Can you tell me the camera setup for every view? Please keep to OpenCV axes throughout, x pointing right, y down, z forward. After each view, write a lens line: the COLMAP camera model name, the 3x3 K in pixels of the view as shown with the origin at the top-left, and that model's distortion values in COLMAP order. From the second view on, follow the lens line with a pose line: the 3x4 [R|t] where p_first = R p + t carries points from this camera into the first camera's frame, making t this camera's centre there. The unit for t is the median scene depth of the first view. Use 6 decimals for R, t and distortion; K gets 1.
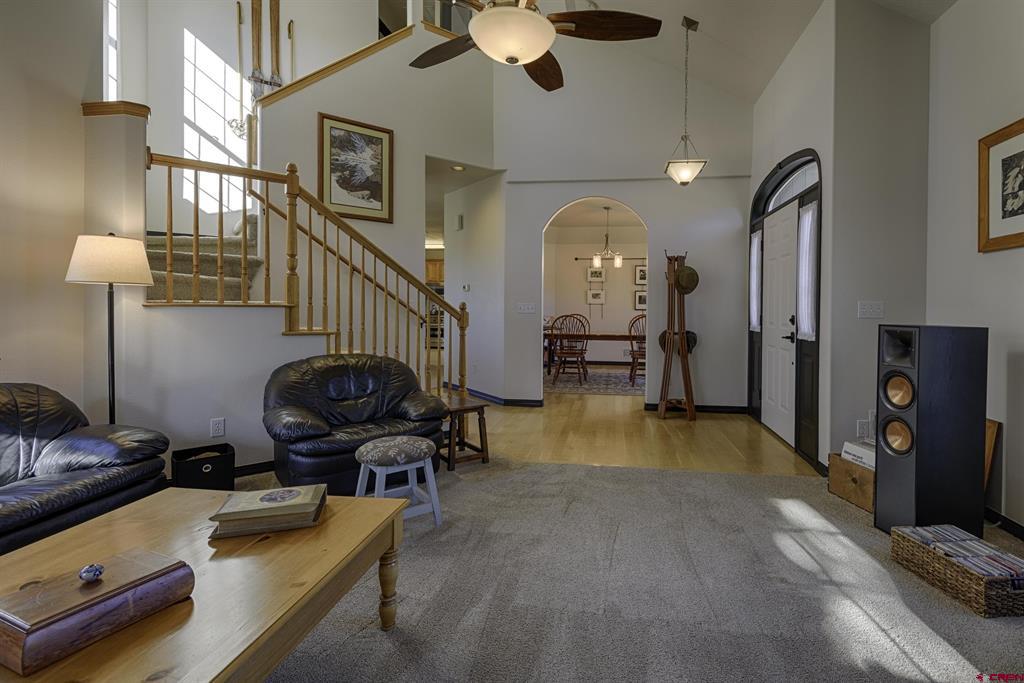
lens RADIAL K [[484.5, 0, 550.6], [0, 484.5, 316.0], [0, 0, 1]] dist [0.011644, -0.001600]
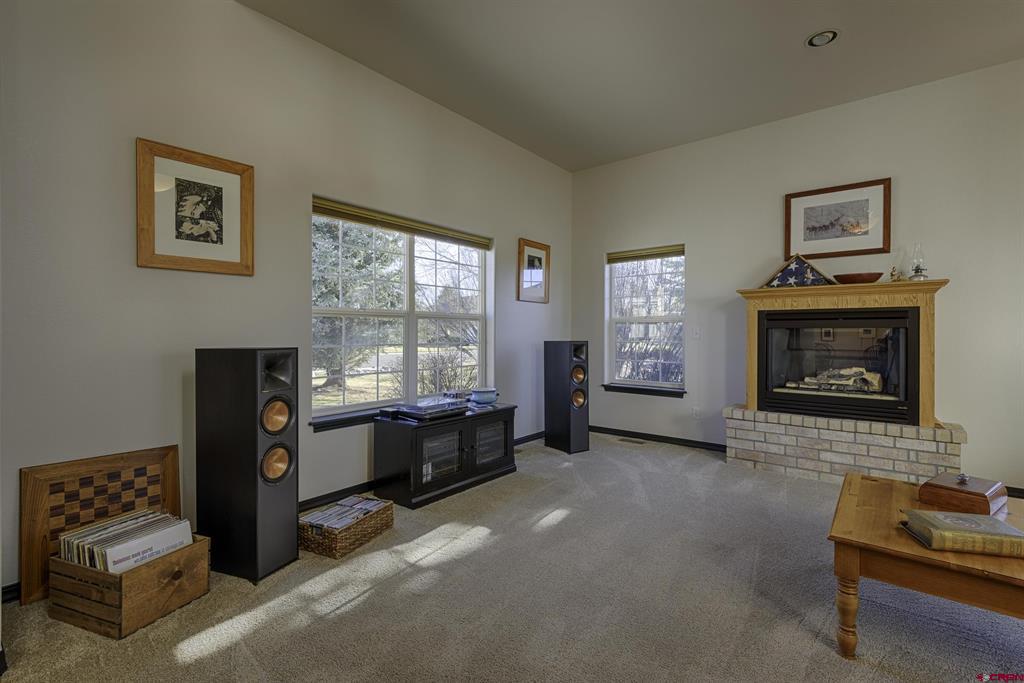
lens RADIAL K [[462.5, 0, 509.0], [0, 462.5, 333.2], [0, 0, 1]] dist [0.028710, -0.014646]
pose [[-0.843253, -0.011670, 0.537391, -0.082883], [0.001571, 0.999707, 0.024175, -0.021935], [-0.537515, 0.021230, -0.842987, 0.916414]]
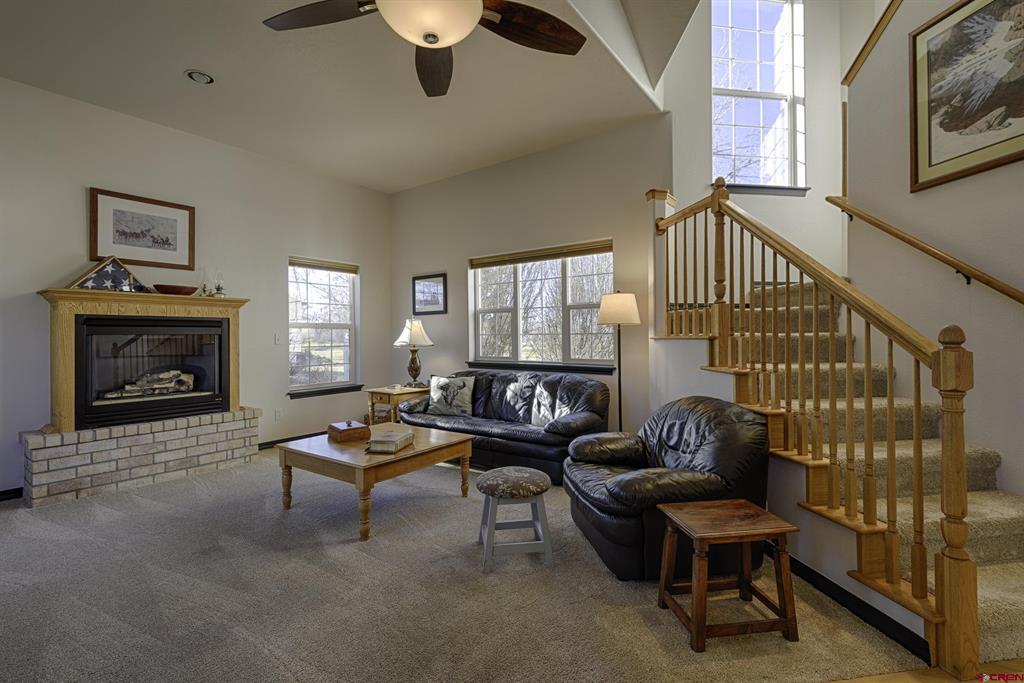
lens RADIAL K [[462.5, 0, 514.6], [0, 462.5, 334.6], [0, 0, 1]] dist [0.028710, -0.014646]
pose [[-0.499302, -0.007800, -0.866393, 0.335530], [-0.012464, 0.999921, -0.001819, -0.016746], [0.866338, 0.009891, -0.499360, 0.917955]]
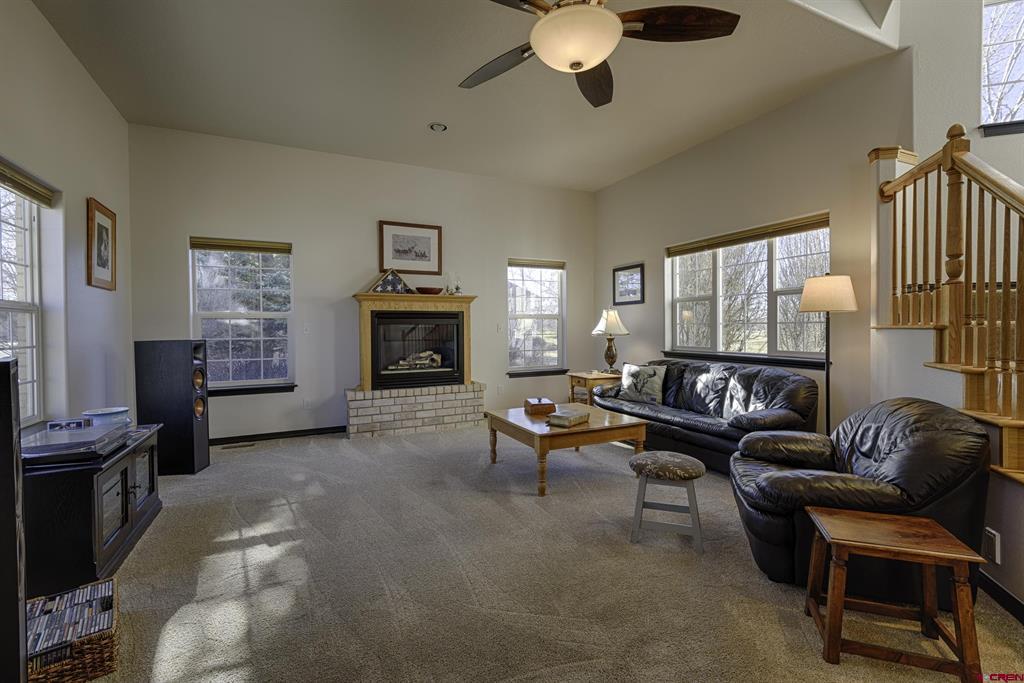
lens RADIAL K [[462.5, 0, 516.5], [0, 462.5, 335.6], [0, 0, 1]] dist [0.028710, -0.014646]
pose [[-0.849024, 0.007294, -0.528303, 0.317138], [-0.009809, 0.999515, 0.029564, -0.018799], [0.528263, 0.030282, -0.848541, 1.039832]]
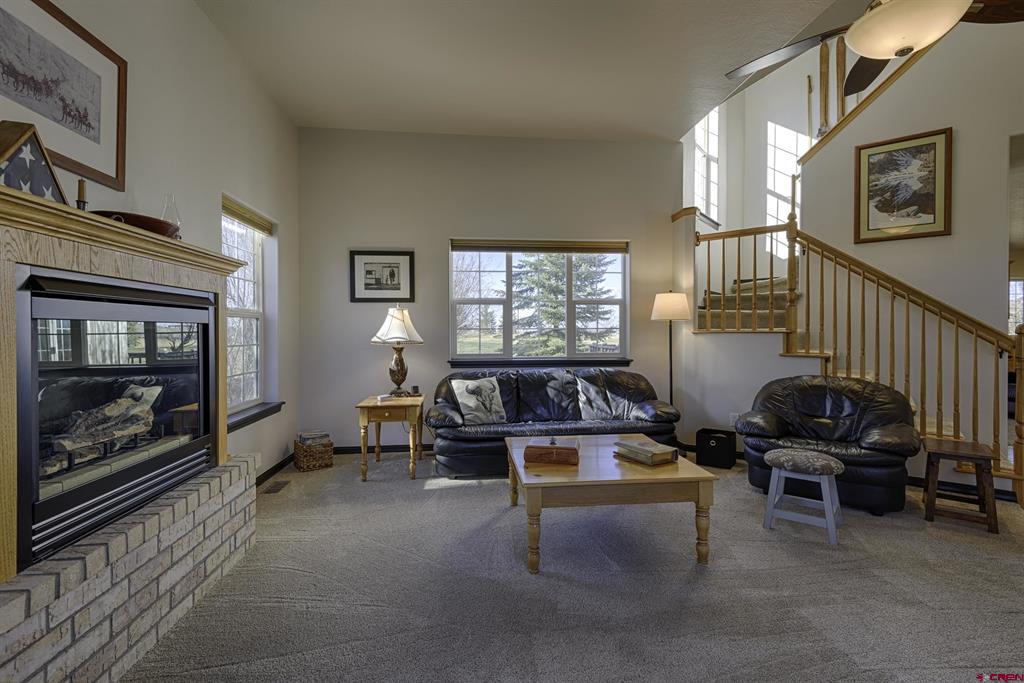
lens RADIAL K [[462.5, 0, 512.8], [0, 462.5, 336.0], [0, 0, 1]] dist [0.028710, -0.014646]
pose [[0.210887, 0.000032, -0.977510, 0.376511], [-0.012557, 0.999918, -0.002676, 0.000836], [0.977430, 0.012839, 0.210870, 0.078170]]
